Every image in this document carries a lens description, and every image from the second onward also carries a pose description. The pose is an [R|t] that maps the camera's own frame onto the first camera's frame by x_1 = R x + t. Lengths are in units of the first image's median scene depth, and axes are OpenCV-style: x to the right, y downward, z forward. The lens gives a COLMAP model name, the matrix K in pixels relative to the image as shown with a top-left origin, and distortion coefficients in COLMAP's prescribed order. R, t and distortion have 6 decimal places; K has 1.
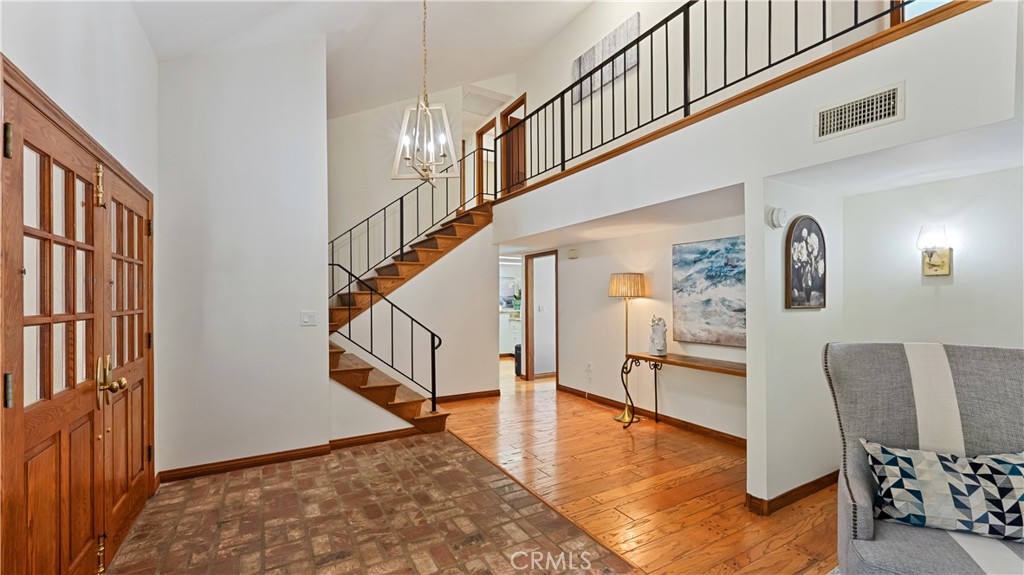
lens RADIAL K [[421.6, 0, 512.0], [0, 421.6, 287.5], [0, 0, 1]] dist [0.000516, -0.000003]
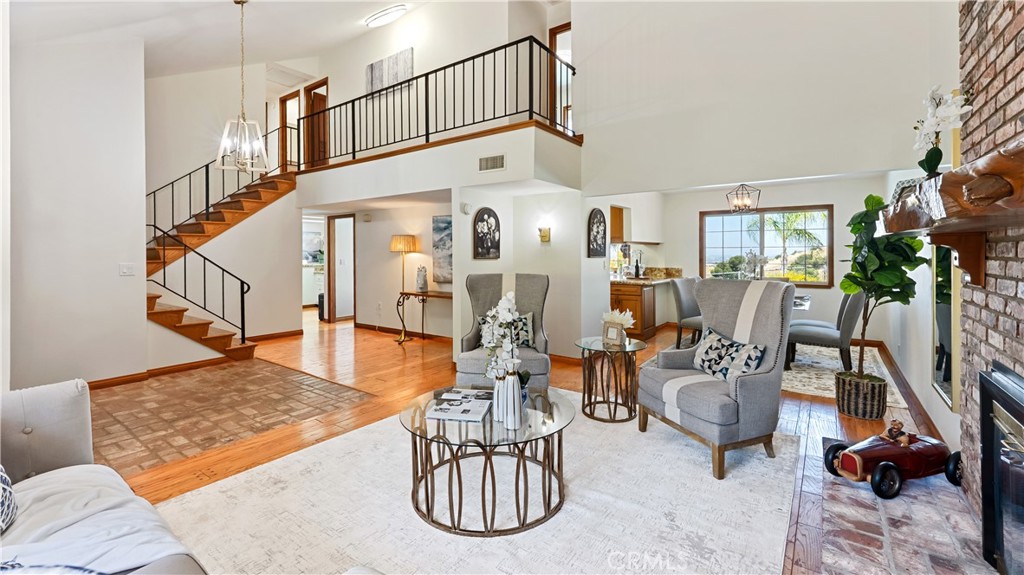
lens RADIAL K [[433.6, 0, 509.1], [0, 433.6, 252.2], [0, 0, 1]] dist [0.000164, -0.000113]
pose [[0.918365, 0.000695, 0.395735, 0.029034], [-0.009809, 0.999731, 0.021006, -0.011184], [-0.395614, -0.023173, 0.918125, -0.480627]]
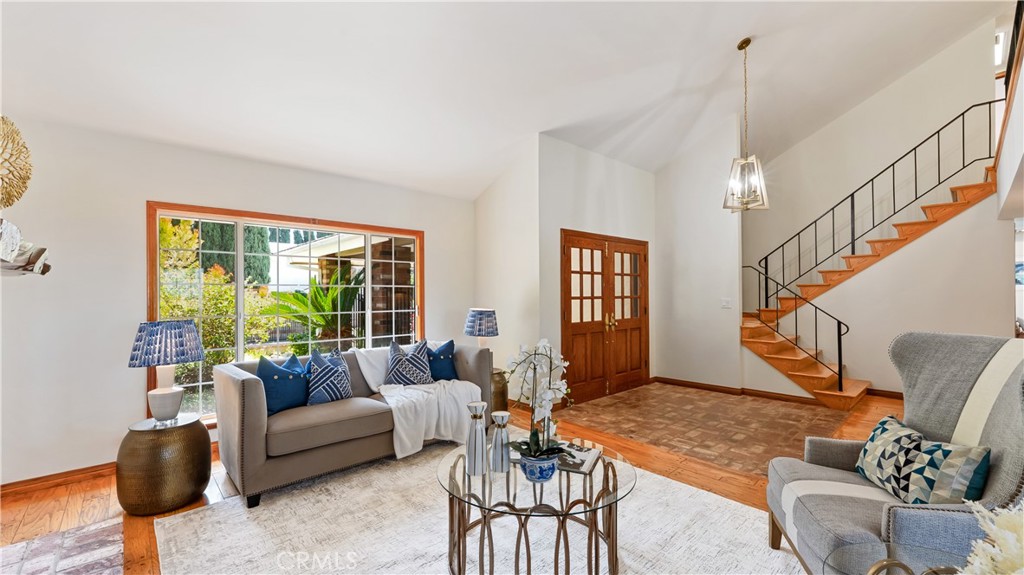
lens RADIAL K [[421.6, 0, 512.0], [0, 421.6, 287.5], [0, 0, 1]] dist [0.000516, -0.000003]
pose [[0.218506, -0.013268, -0.975745, 0.701974], [0.026007, 0.999632, -0.007769, 0.006726], [0.975489, -0.023679, 0.218771, -0.074490]]
